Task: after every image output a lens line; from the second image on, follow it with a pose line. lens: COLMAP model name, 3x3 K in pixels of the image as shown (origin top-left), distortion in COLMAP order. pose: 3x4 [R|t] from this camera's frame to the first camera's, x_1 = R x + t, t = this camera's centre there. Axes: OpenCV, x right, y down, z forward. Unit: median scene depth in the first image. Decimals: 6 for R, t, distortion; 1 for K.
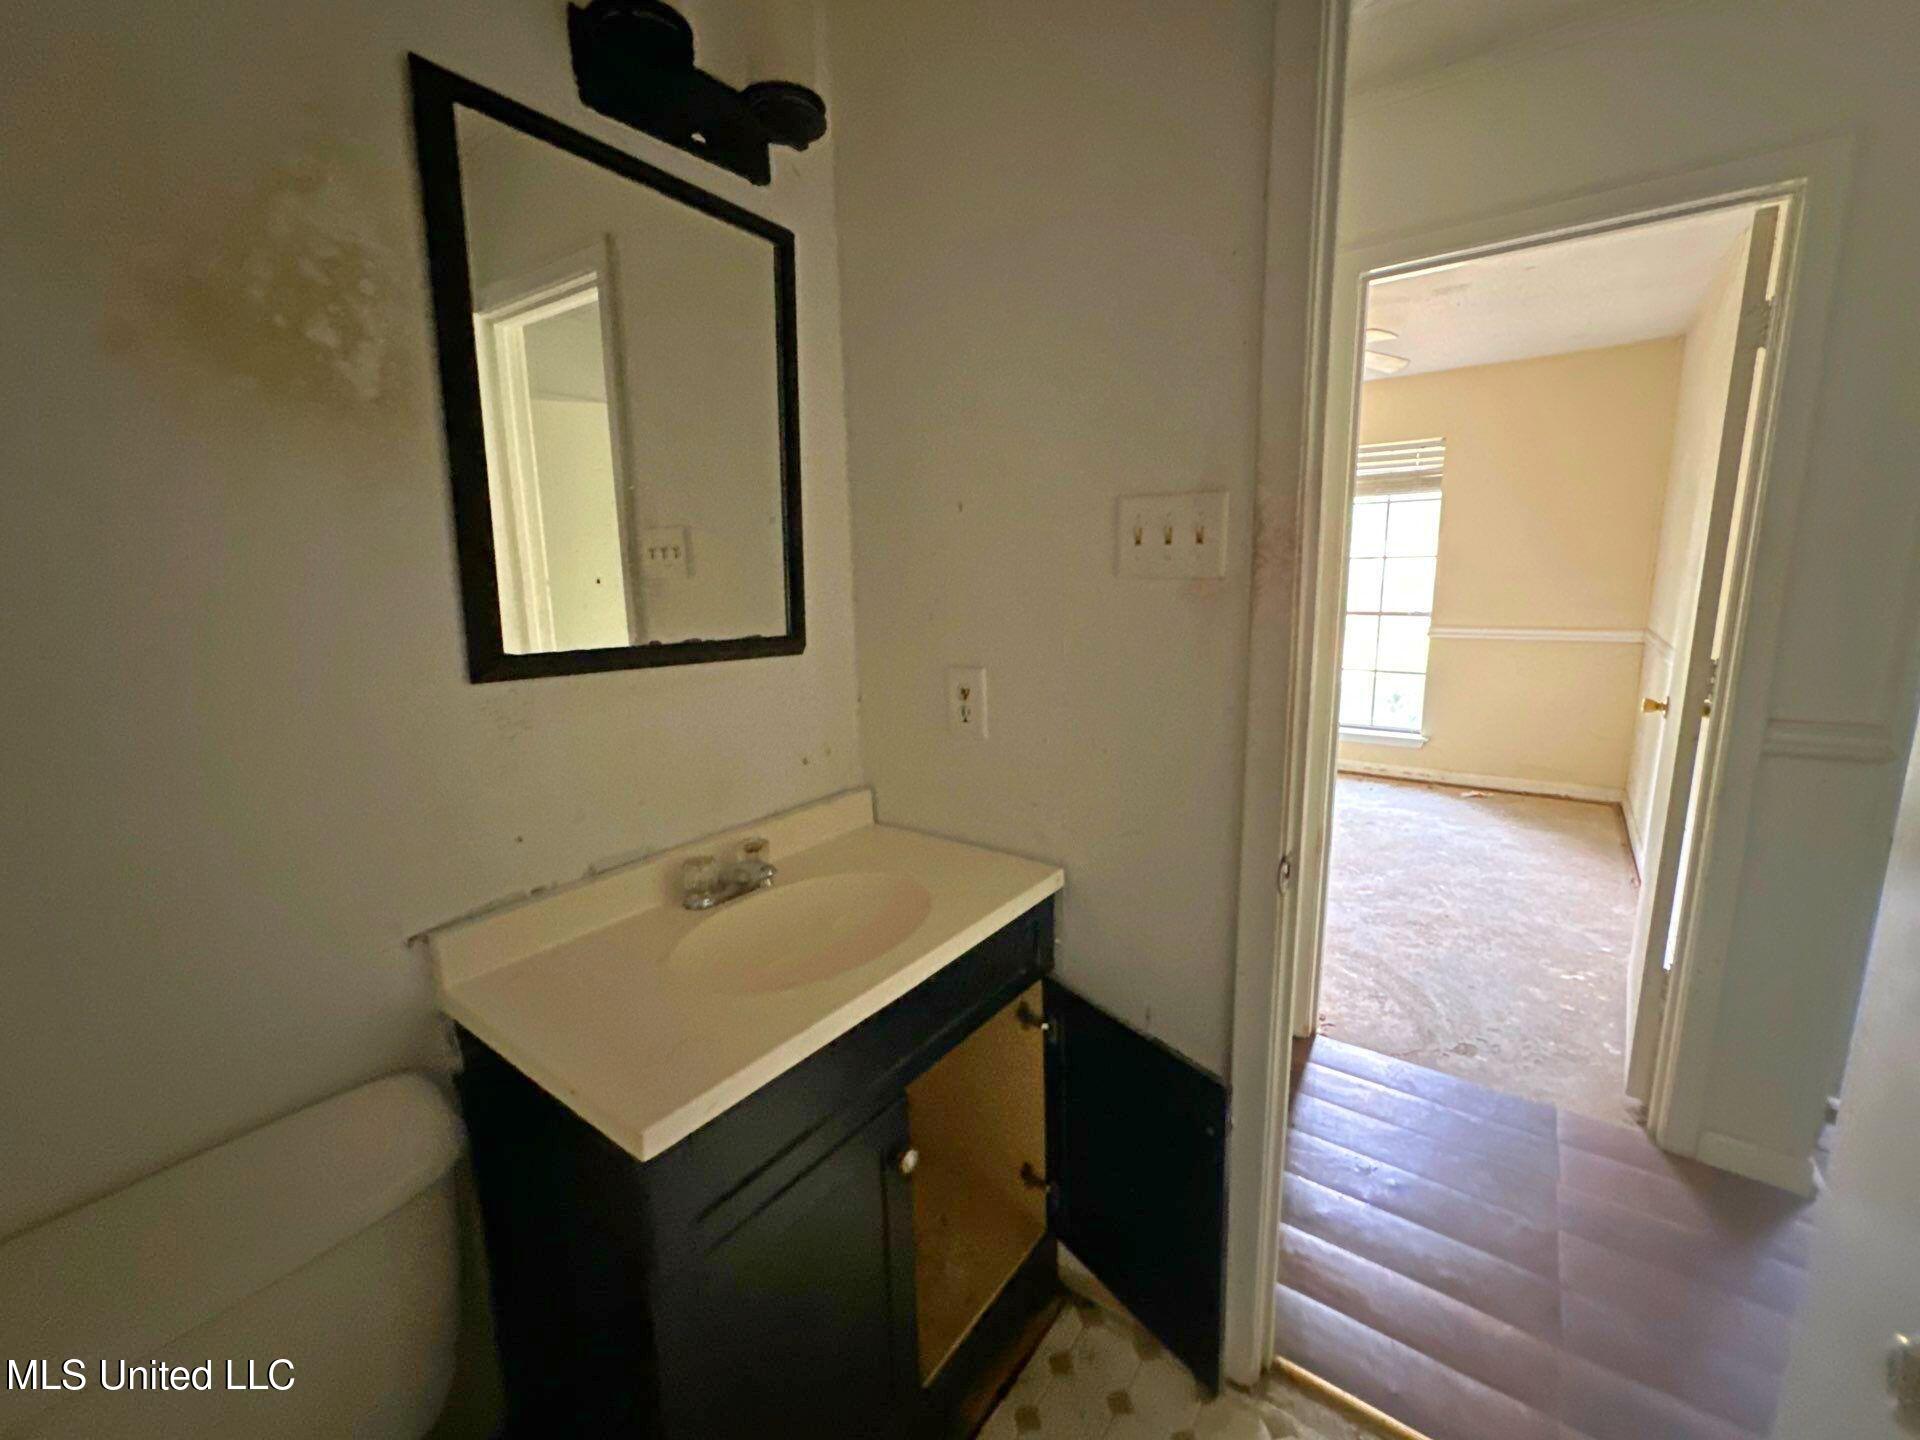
lens RADIAL K [[767.7, 0, 960.0], [0, 767.7, 720.0], [0, 0, 1]] dist [-0.003258, 0.000536]
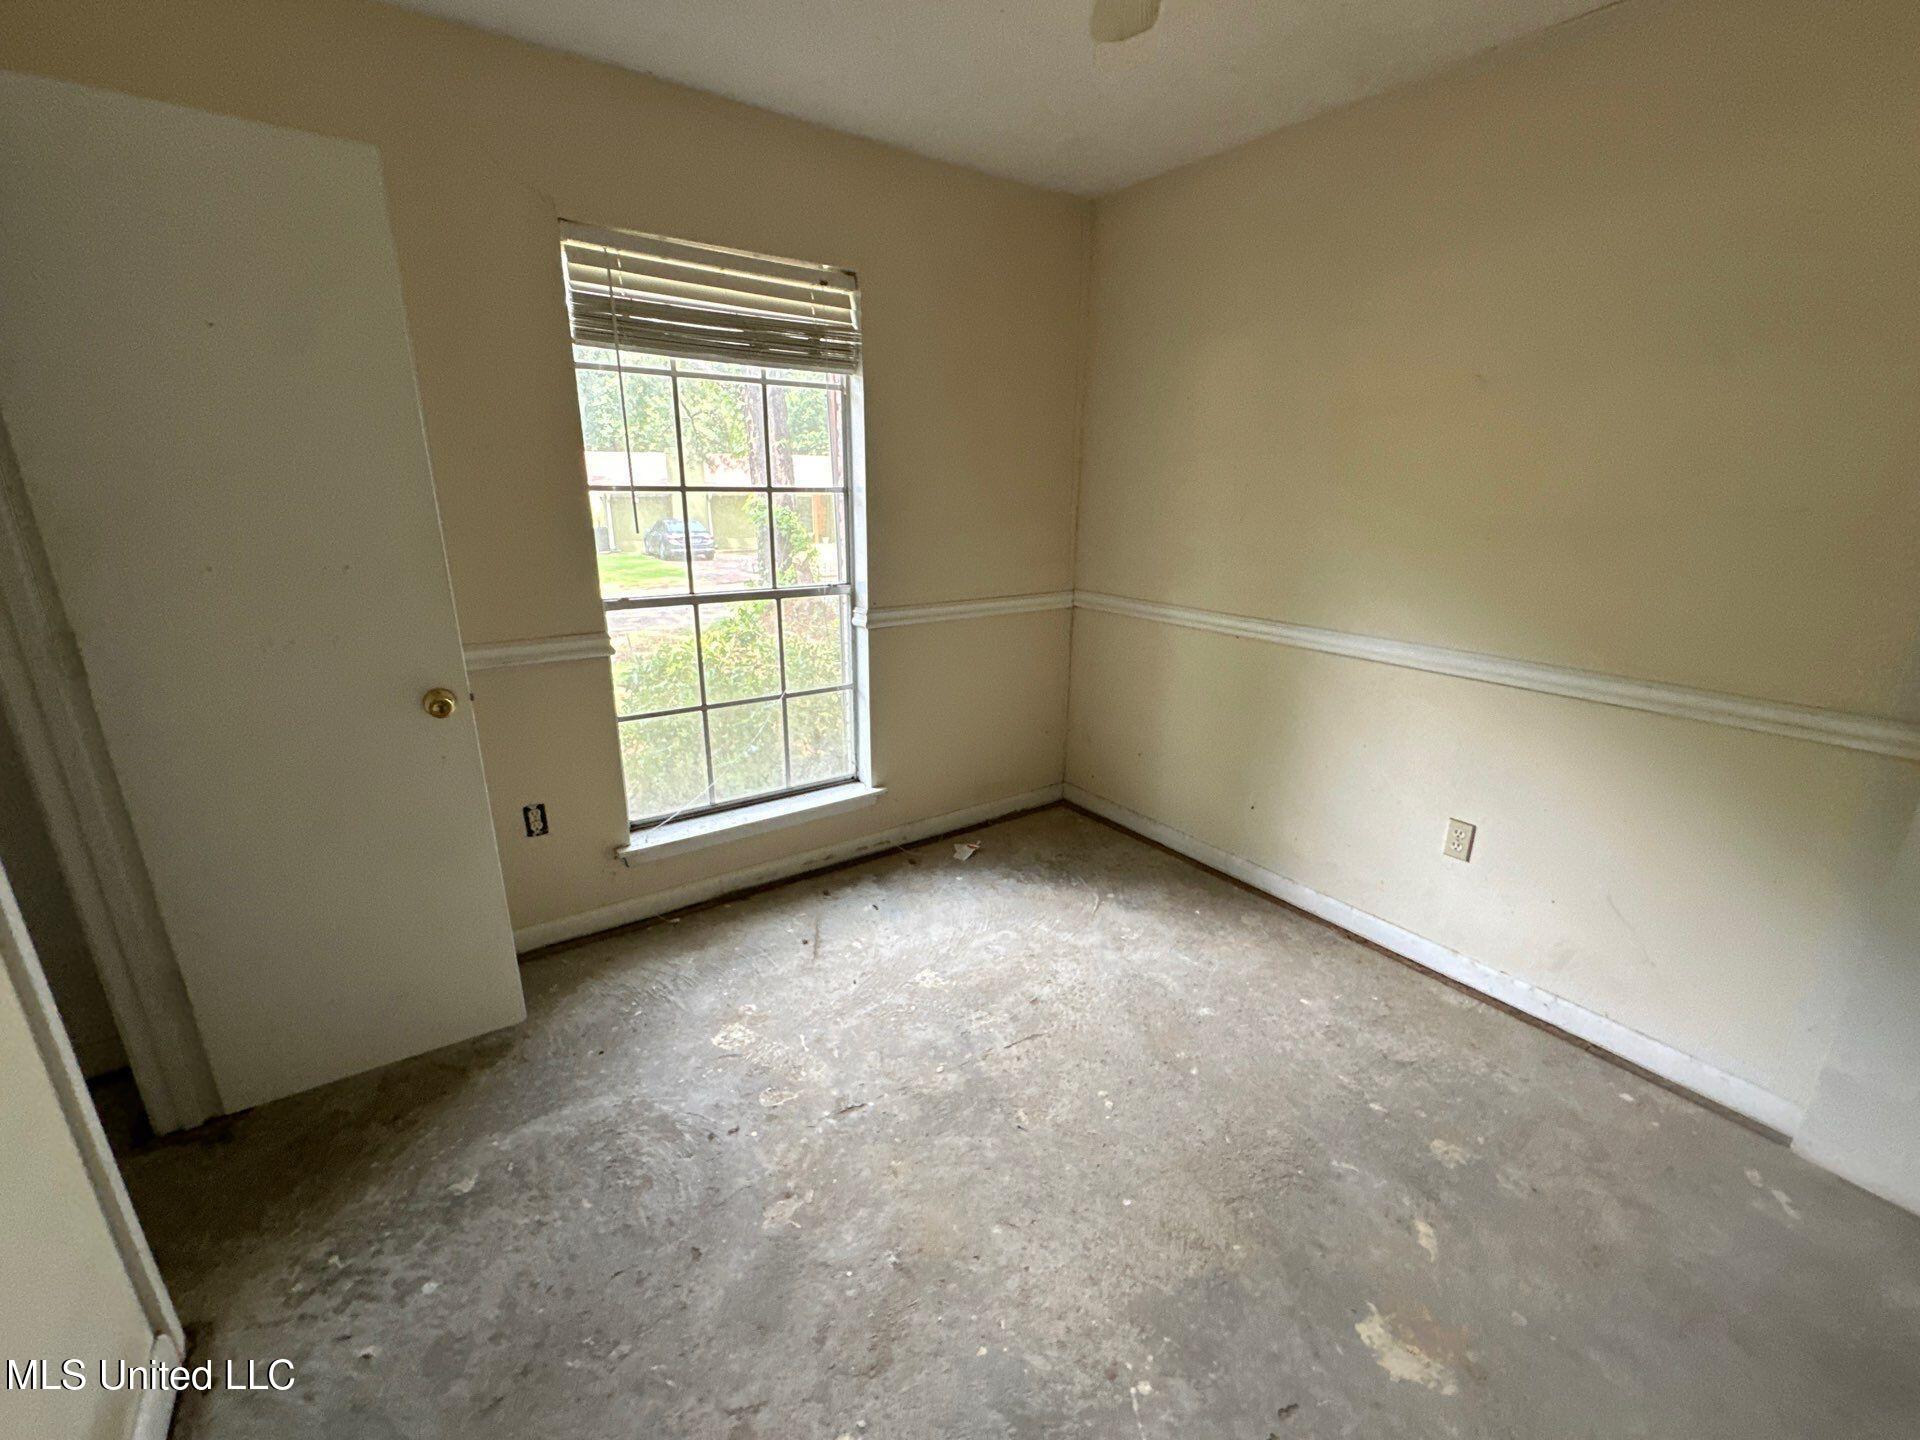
lens RADIAL K [[806.3, 0, 938.2], [0, 806.3, 726.6], [0, 0, 1]] dist [-0.002062, 0.000482]
pose [[0.301885, -0.260999, 0.916921, 0.031473], [0.150827, 0.962757, 0.224388, -0.174839], [-0.941338, 0.070557, 0.330008, 0.776224]]
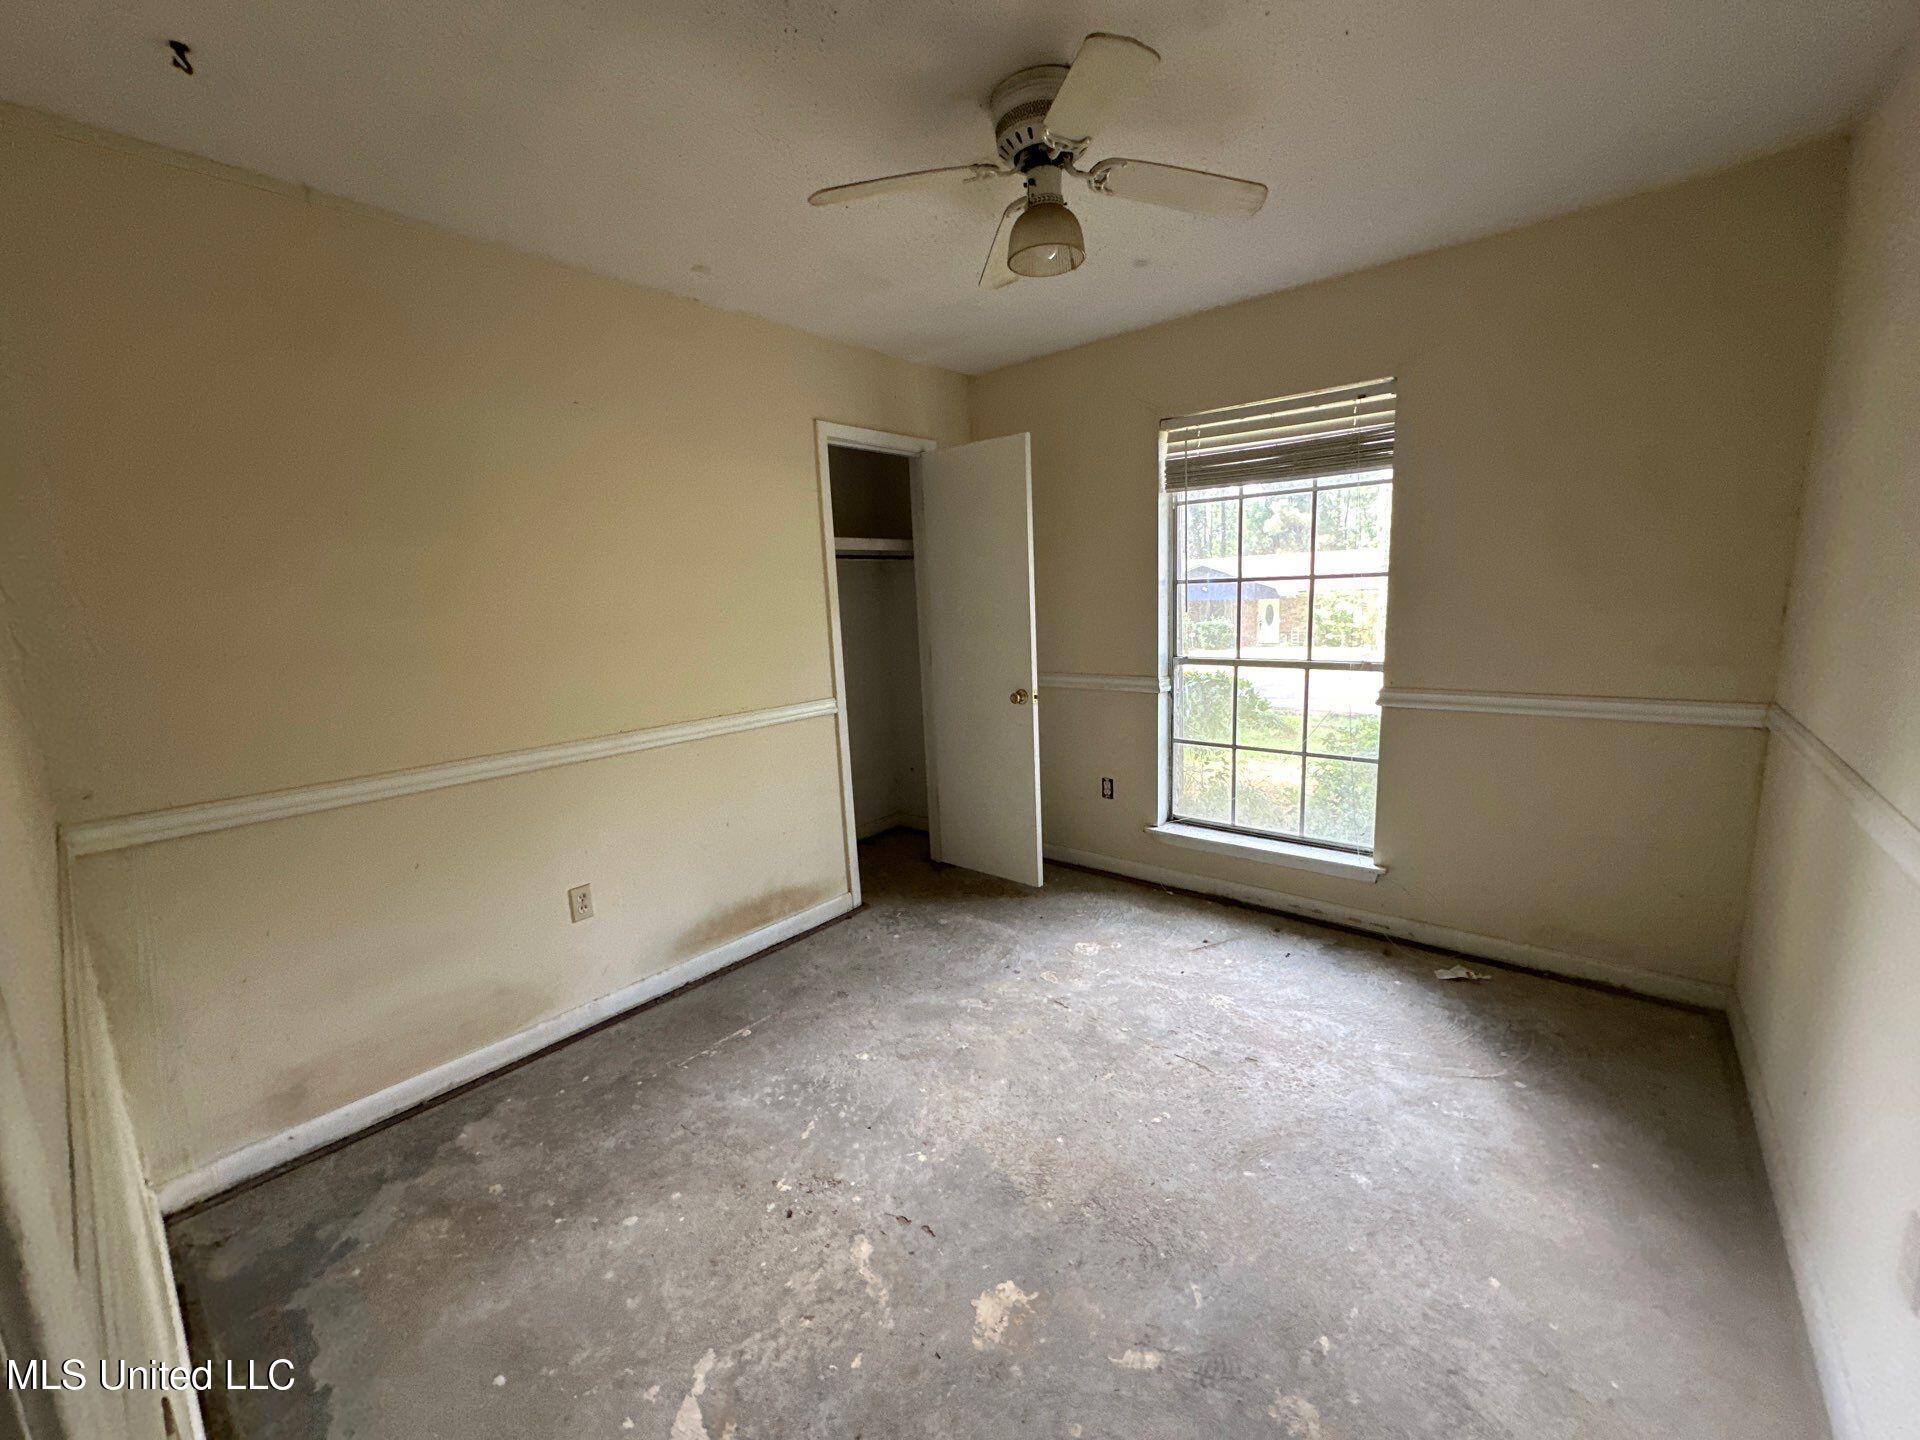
lens RADIAL K [[758.8, 0, 941.7], [0, 758.8, 722.9], [0, 0, 1]] dist [-0.001275, 0.000118]
pose [[0.997447, -0.020097, -0.068529, 0.314234], [0.020254, 0.999794, 0.001594, -0.107196], [0.068483, -0.002978, 0.997648, 0.385164]]
